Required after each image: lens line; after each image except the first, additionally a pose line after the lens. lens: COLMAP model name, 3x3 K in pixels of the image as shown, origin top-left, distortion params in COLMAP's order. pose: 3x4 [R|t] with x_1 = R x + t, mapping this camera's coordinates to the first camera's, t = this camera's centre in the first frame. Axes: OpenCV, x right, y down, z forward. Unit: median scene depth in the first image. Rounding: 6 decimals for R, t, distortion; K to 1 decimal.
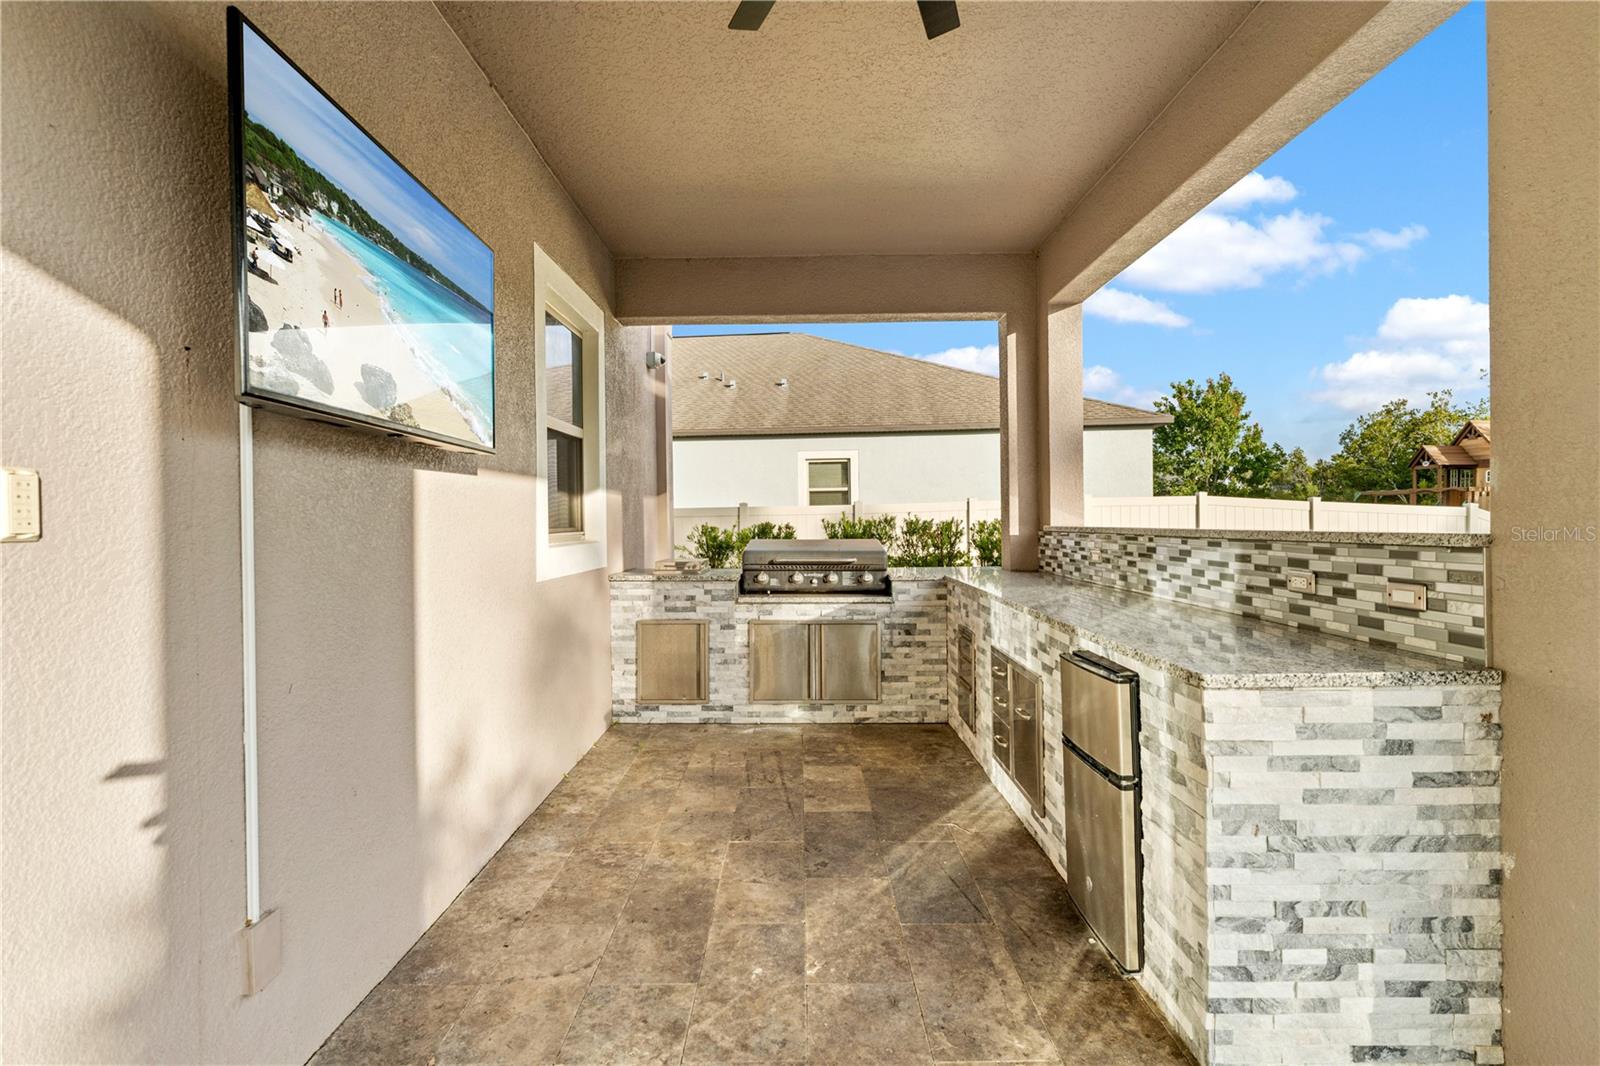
lens RADIAL K [[740.4, 0, 800.0], [0, 740.4, 533.0], [0, 0, 1]] dist [-0.000145, 0.000125]
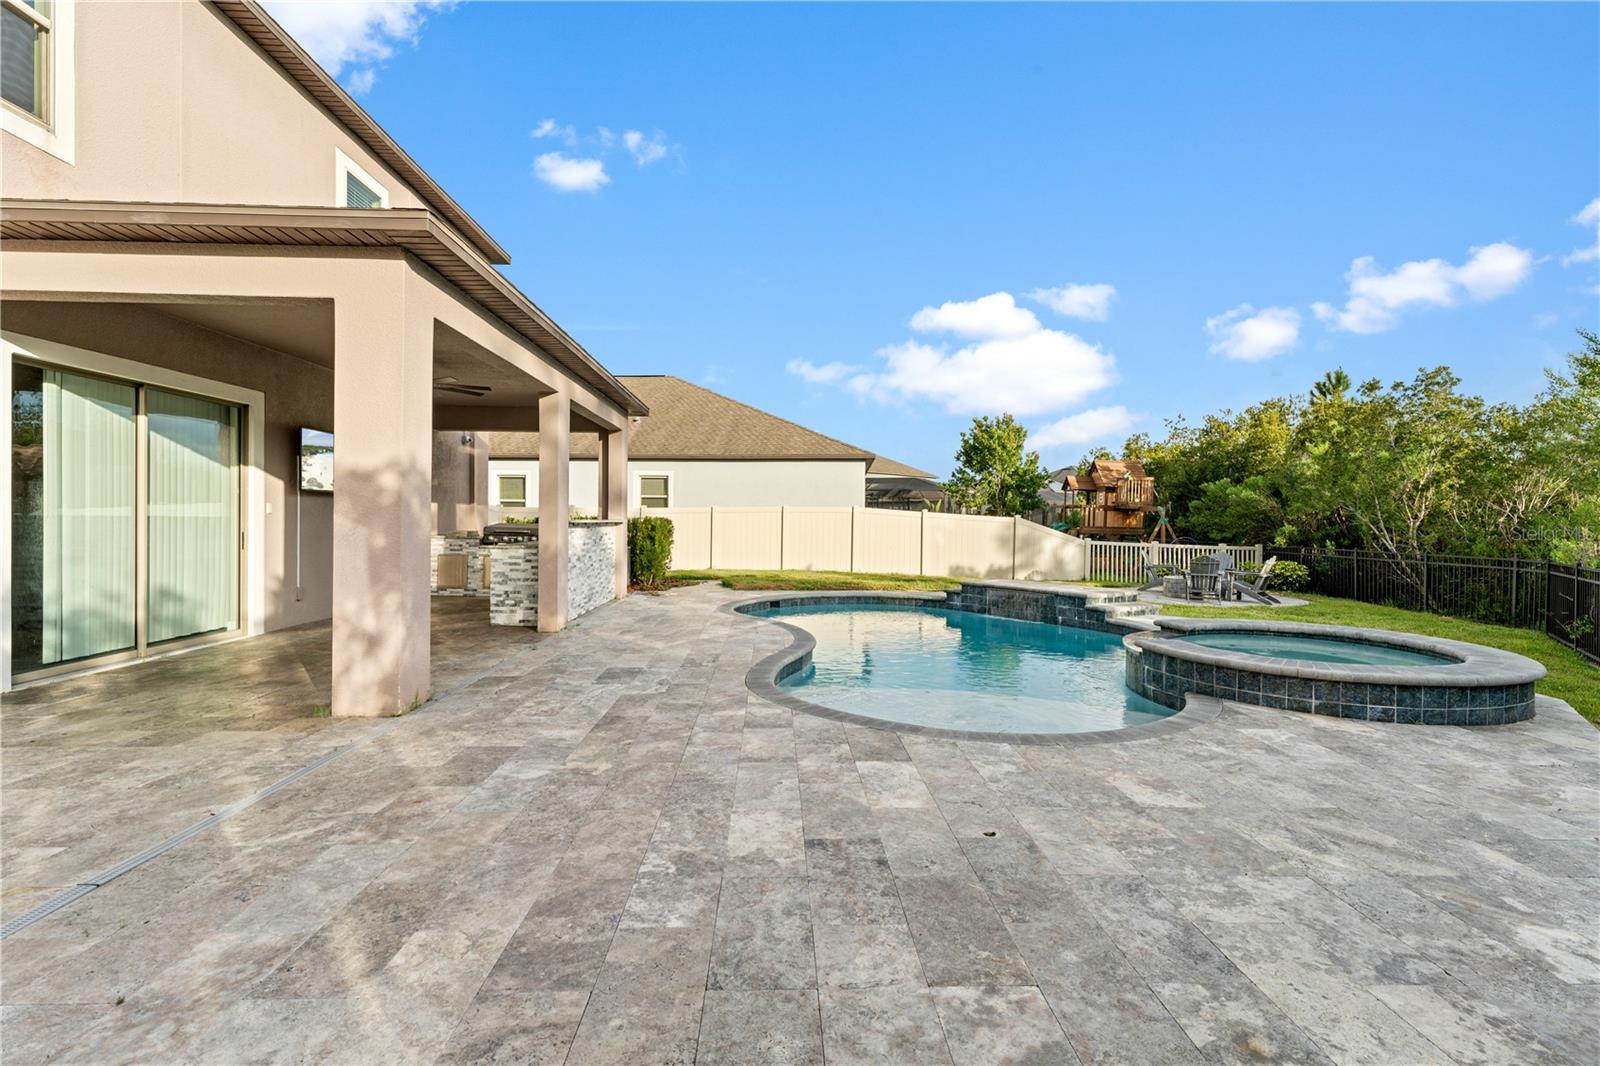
lens RADIAL K [[728.6, 0, 801.0], [0, 728.6, 527.6], [0, 0, 1]] dist [0.001166, -0.000018]
pose [[0.999227, 0.021615, 0.032821, 0.907548], [-0.021424, 0.999752, -0.006162, 0.018821], [-0.032946, 0.005454, 0.999442, -1.470095]]
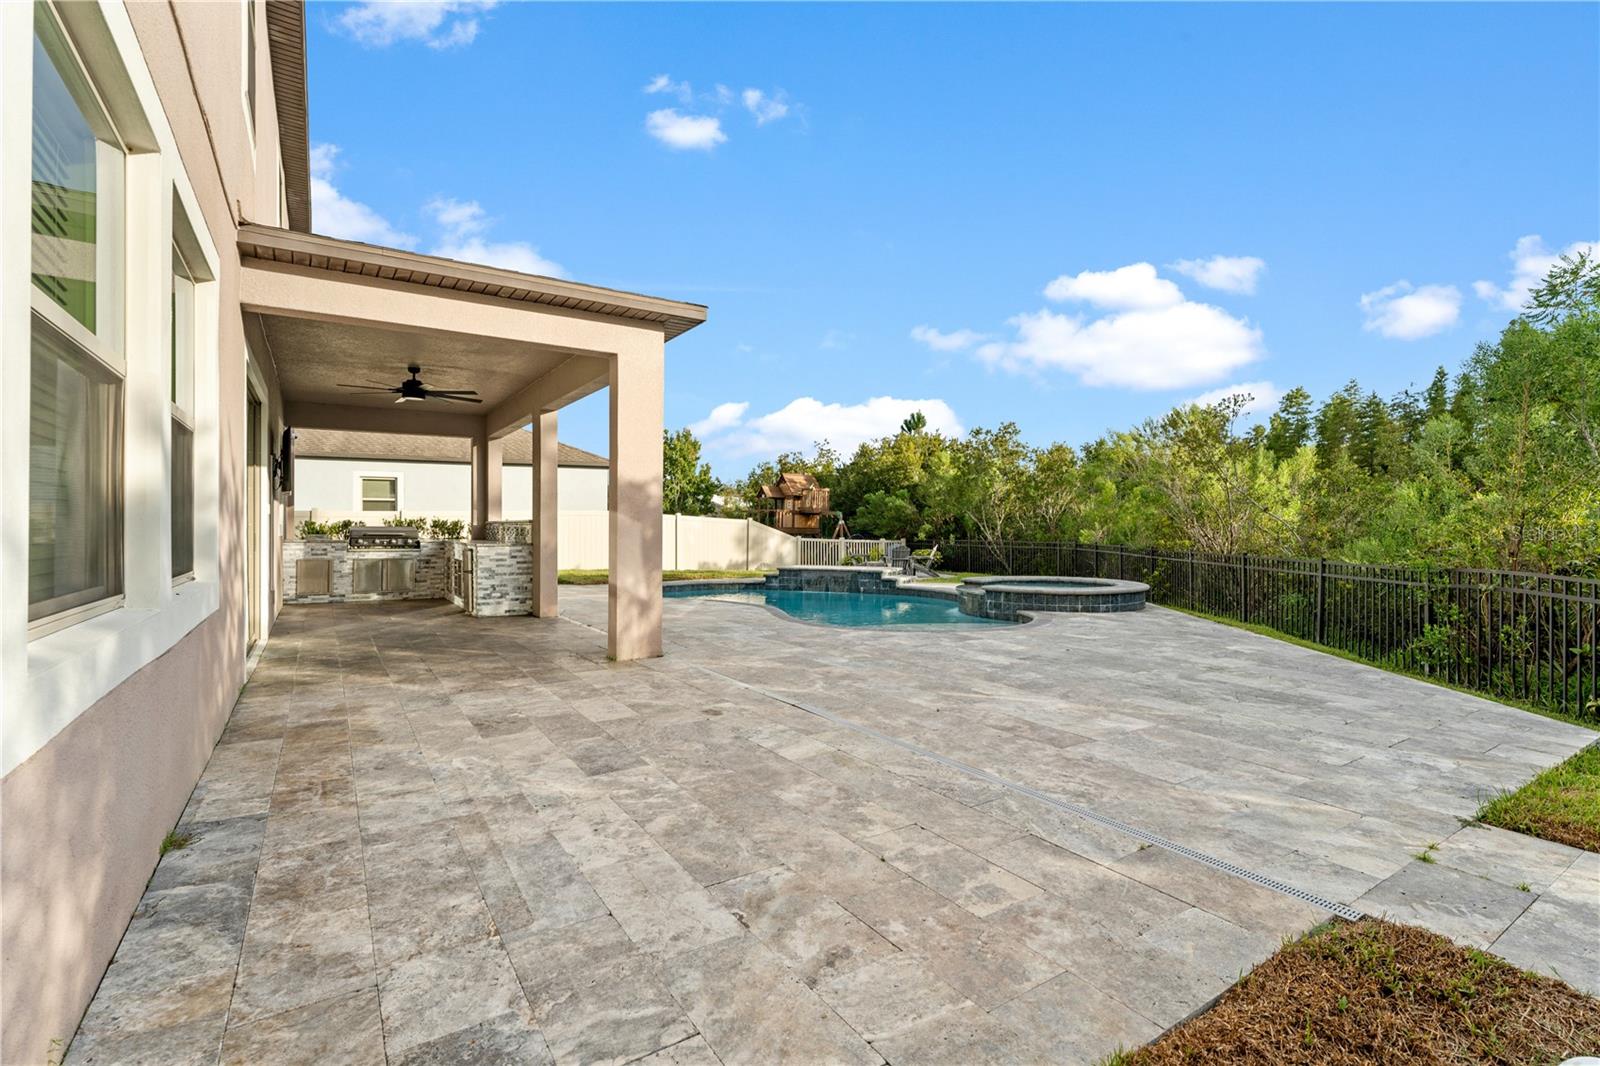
lens RADIAL K [[730.6, 0, 797.2], [0, 730.6, 524.6], [0, 0, 1]] dist [0.001472, -0.000309]
pose [[0.838548, 0.014229, 0.544642, -0.154637], [-0.000920, 0.999694, -0.024701, 0.064587], [-0.544827, 0.020212, 0.838305, -1.774485]]
